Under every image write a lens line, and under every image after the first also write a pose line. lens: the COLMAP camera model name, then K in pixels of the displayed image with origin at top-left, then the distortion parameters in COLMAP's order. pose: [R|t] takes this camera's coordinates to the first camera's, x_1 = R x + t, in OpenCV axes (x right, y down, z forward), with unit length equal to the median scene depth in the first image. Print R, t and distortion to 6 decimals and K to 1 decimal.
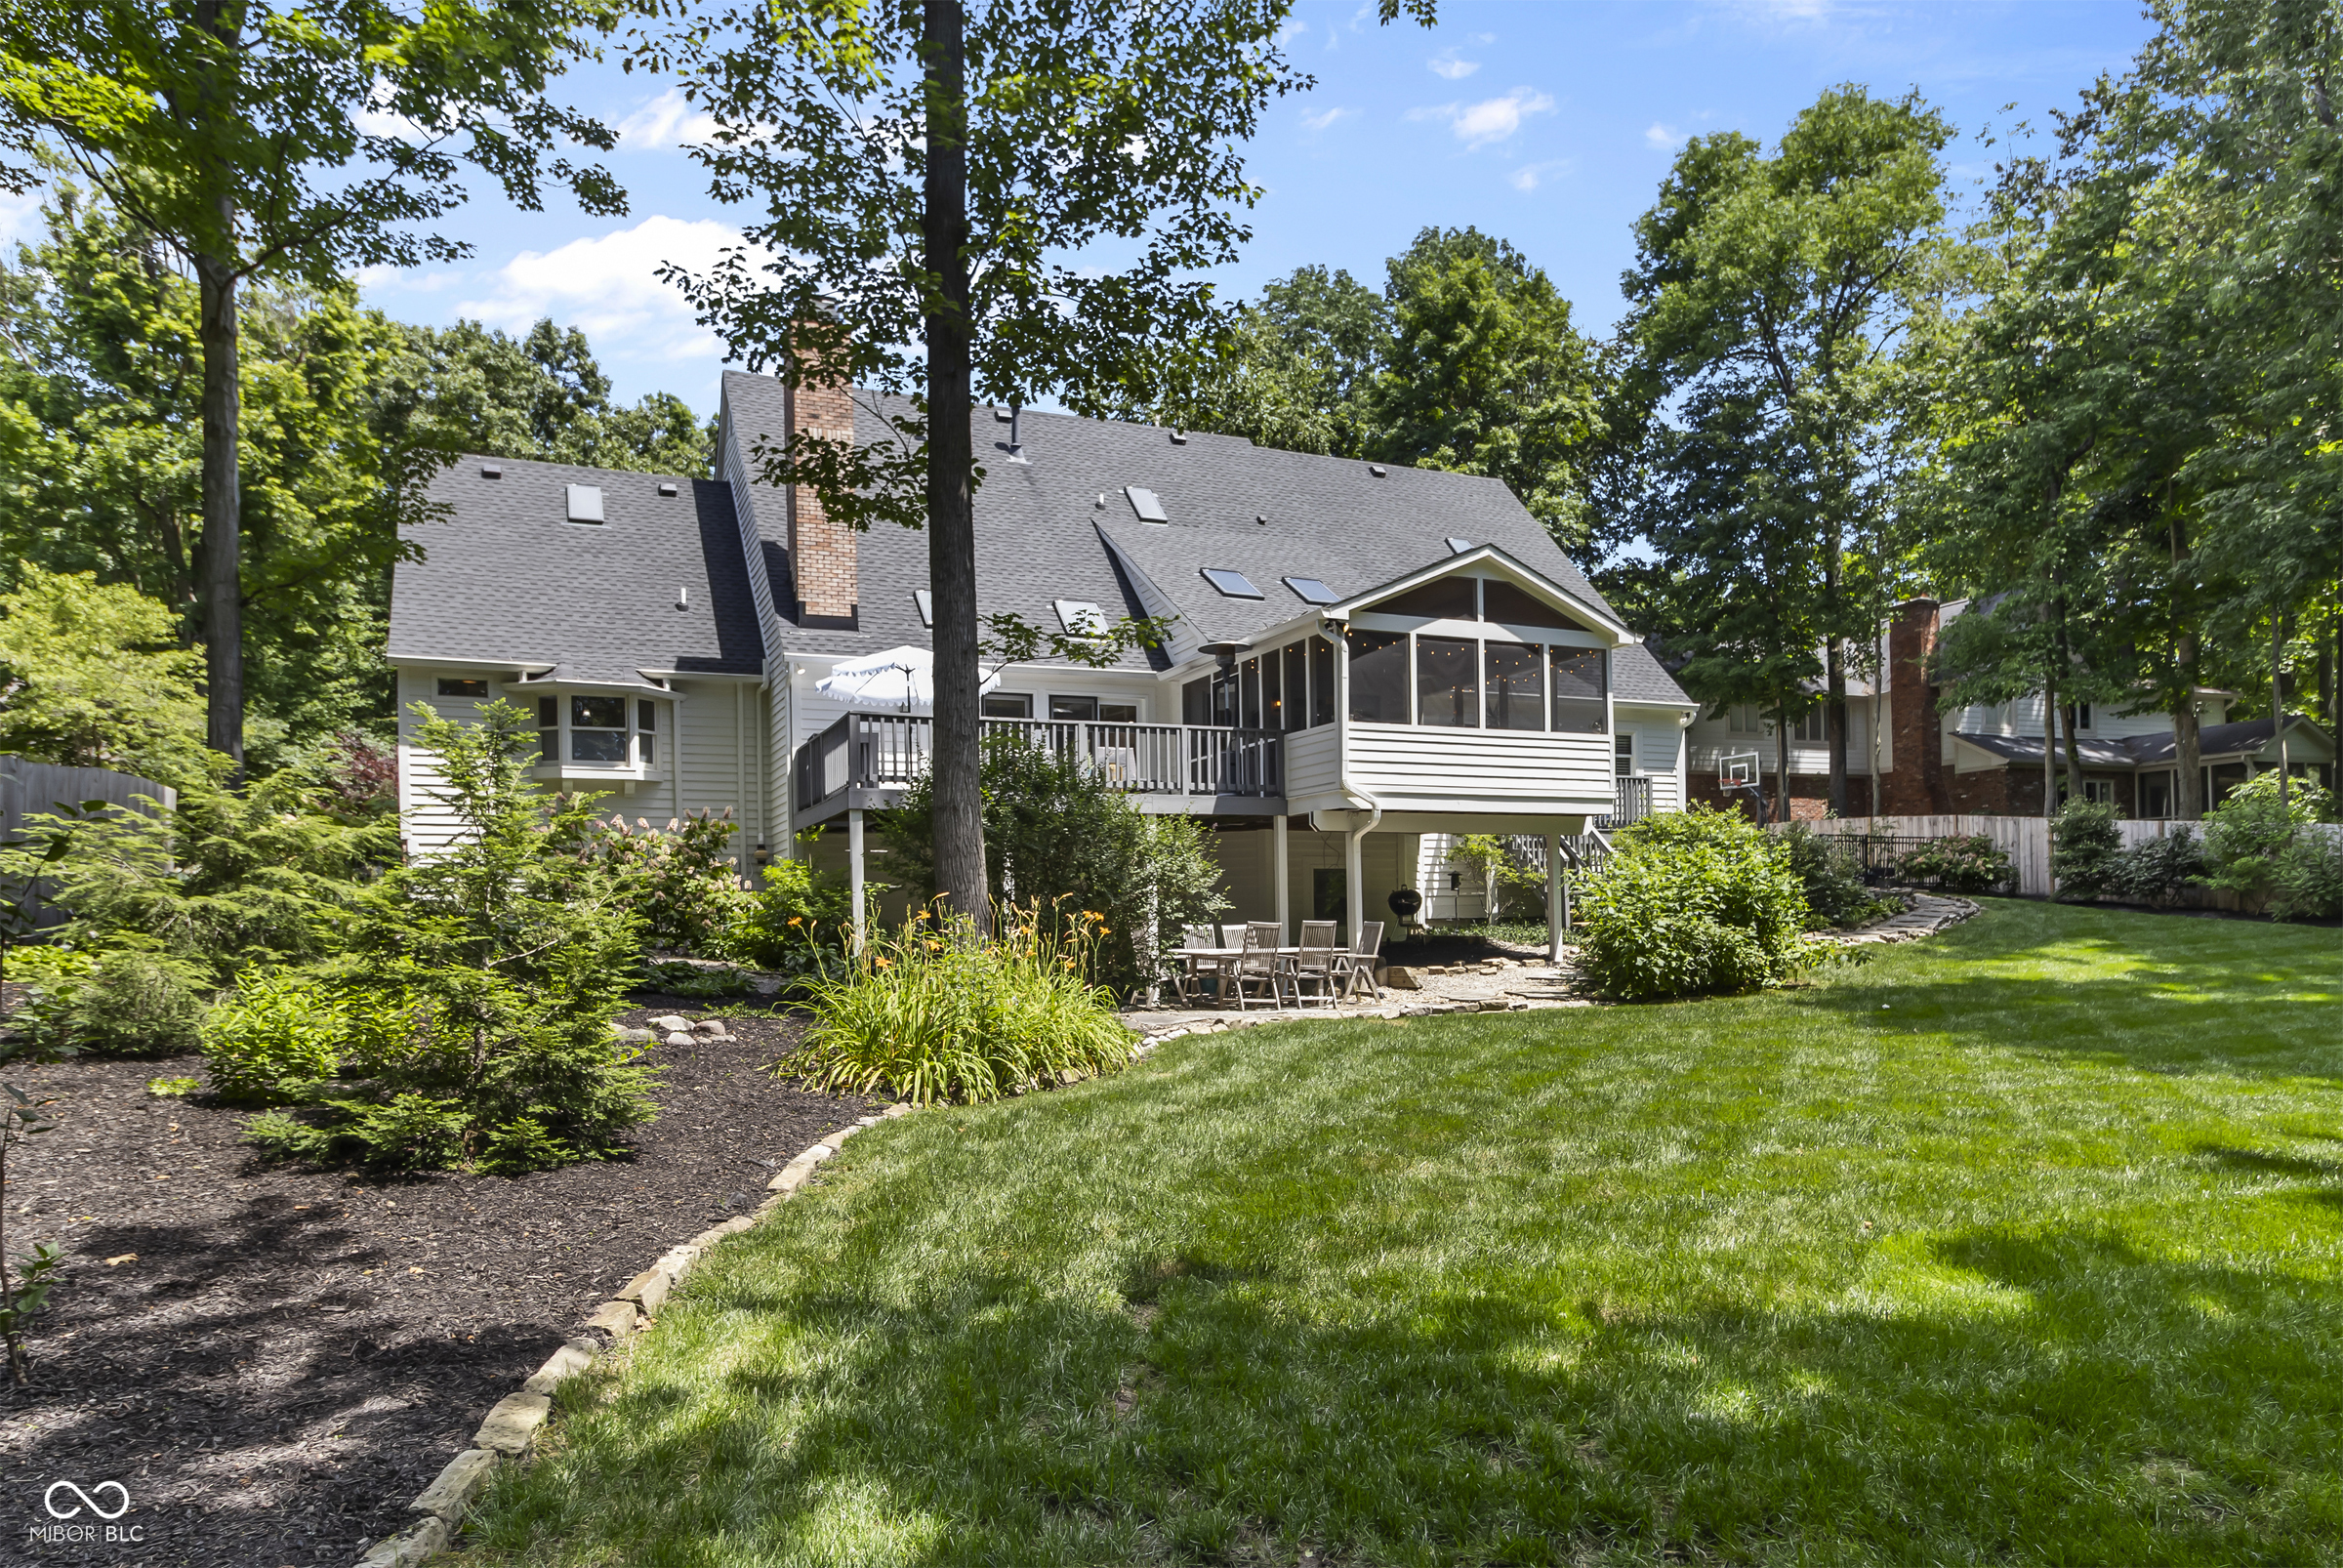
lens RADIAL K [[1168.4, 0, 1171.3], [0, 1168.4, 734.1], [0, 0, 1]] dist [-0.004928, -0.001114]
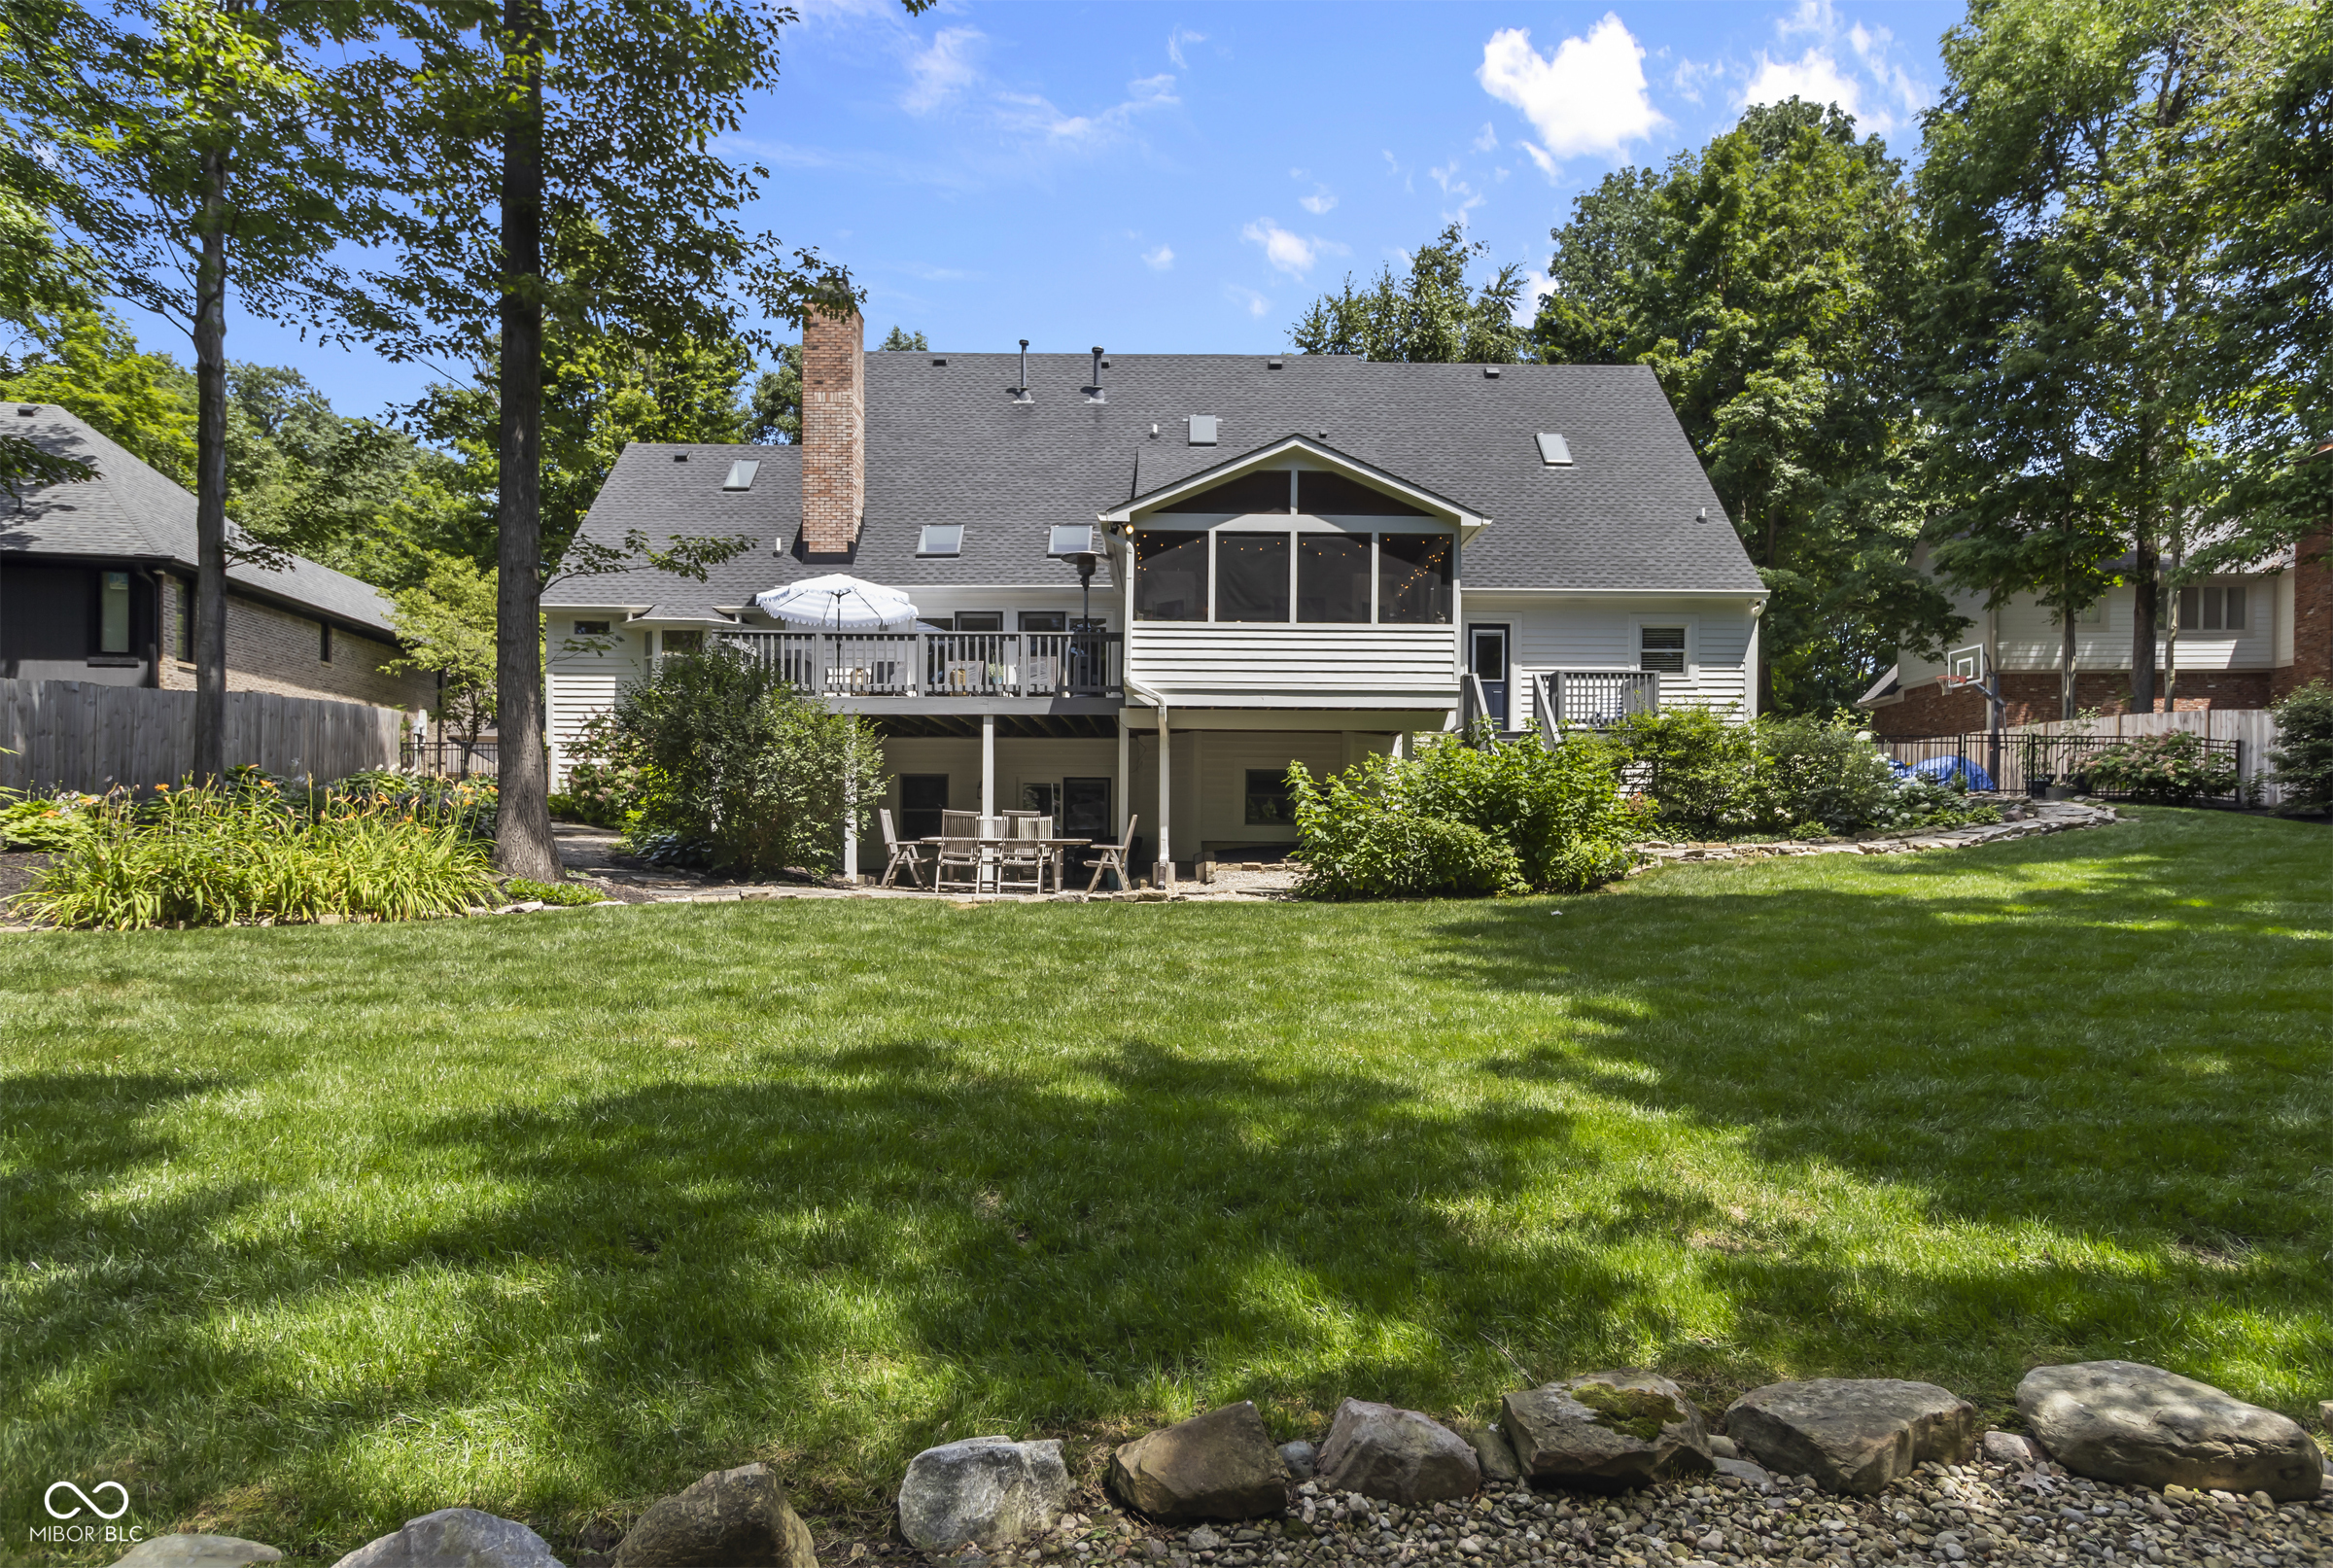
lens RADIAL K [[1064.3, 0, 1166.4], [0, 1064.3, 696.4], [0, 0, 1]] dist [0.001578, 0.000775]
pose [[0.946481, -0.021076, -0.322071, 0.439606], [0.032825, 0.998977, 0.031092, 0.024762], [0.321086, -0.040000, 0.946205, 0.111256]]
